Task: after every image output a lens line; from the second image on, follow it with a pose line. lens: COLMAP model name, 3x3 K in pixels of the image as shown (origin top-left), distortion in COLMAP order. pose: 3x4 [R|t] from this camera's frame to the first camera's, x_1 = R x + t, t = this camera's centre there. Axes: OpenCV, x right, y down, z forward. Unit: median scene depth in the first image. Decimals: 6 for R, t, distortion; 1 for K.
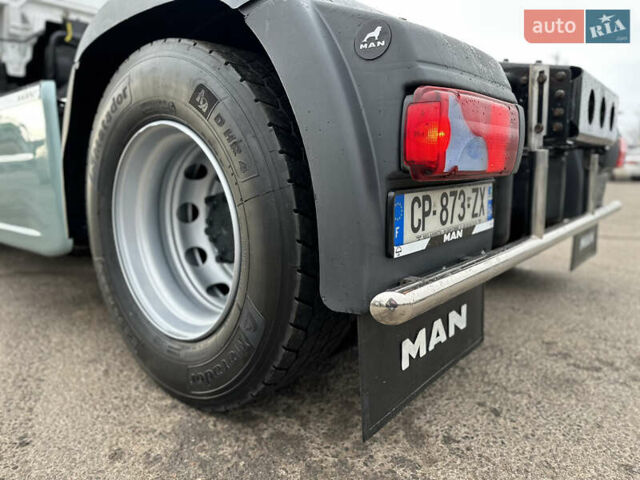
lens RADIAL K [[450.2, 0, 320.0], [0, 450.2, 240.0], [0, 0, 1]] dist [0.052022, -0.062449]
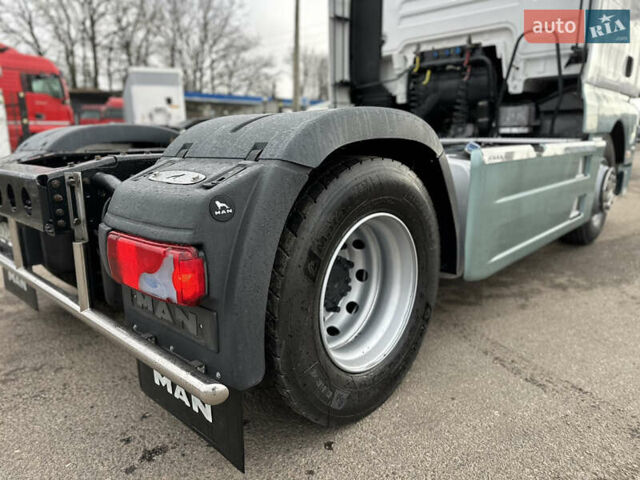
lens RADIAL K [[450.2, 0, 320.0], [0, 450.2, 240.0], [0, 0, 1]] dist [0.052022, -0.062449]
pose [[-0.044222, 0.237003, -0.970502, 2.573033], [-0.135997, 0.960981, 0.240875, -0.833243], [0.989722, 0.142637, -0.010264, 2.670753]]
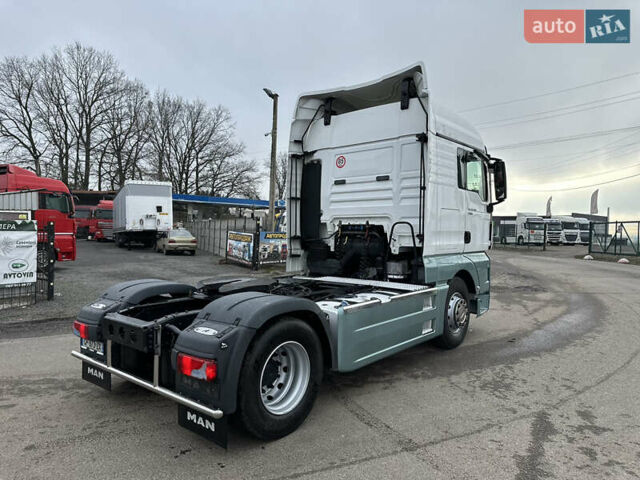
lens RADIAL K [[440.8, 0, 320.0], [0, 440.8, 240.0], [0, 0, 1]] dist [0.096391, -0.125545]
pose [[0.006927, 0.035006, -0.999363, 4.574890], [-0.152215, 0.987778, 0.033545, -1.541230], [0.988323, 0.151886, 0.012170, 2.924300]]
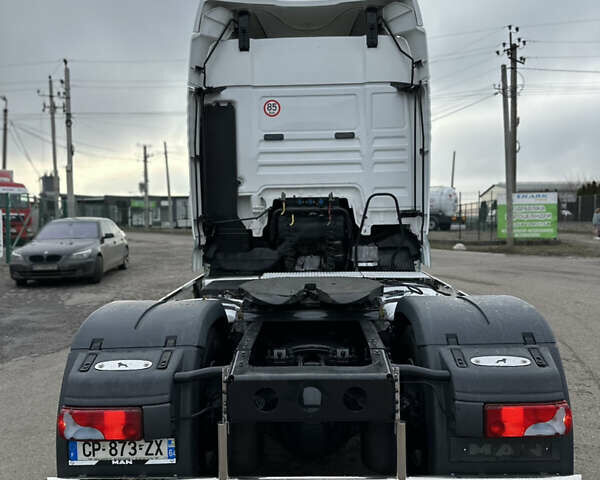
lens RADIAL K [[550.1, 0, 300.0], [0, 550.1, 240.0], [0, 0, 1]] dist [0.089327, -0.151164]
pose [[0.624806, 0.043497, -0.779568, 2.688228], [-0.108647, 0.993577, -0.031641, -1.005908], [0.773184, 0.104467, 0.625518, -0.071434]]
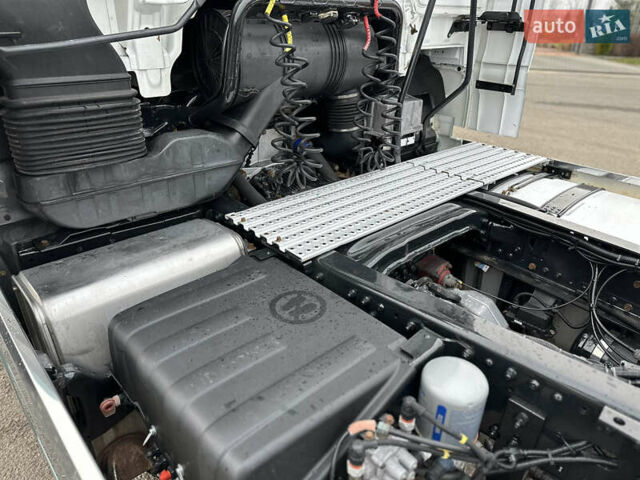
lens RADIAL K [[450.2, 0, 320.0], [0, 450.2, 240.0], [0, 0, 1]] dist [0.052022, -0.062449]
pose [[0.990990, 0.094092, -0.095320, -1.460689], [-0.059204, 0.946106, 0.318401, -1.232741], [0.120141, -0.309888, 0.943152, 1.789301]]
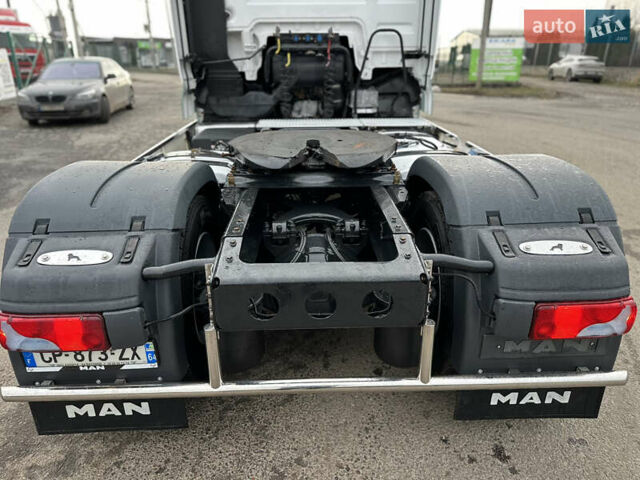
lens RADIAL K [[450.2, 0, 320.0], [0, 450.2, 240.0], [0, 0, 1]] dist [0.052022, -0.062449]
pose [[0.667319, 0.289682, -0.686127, 1.877299], [-0.112557, 0.949902, 0.291576, -1.050084], [0.736217, -0.117345, 0.666494, 0.530284]]
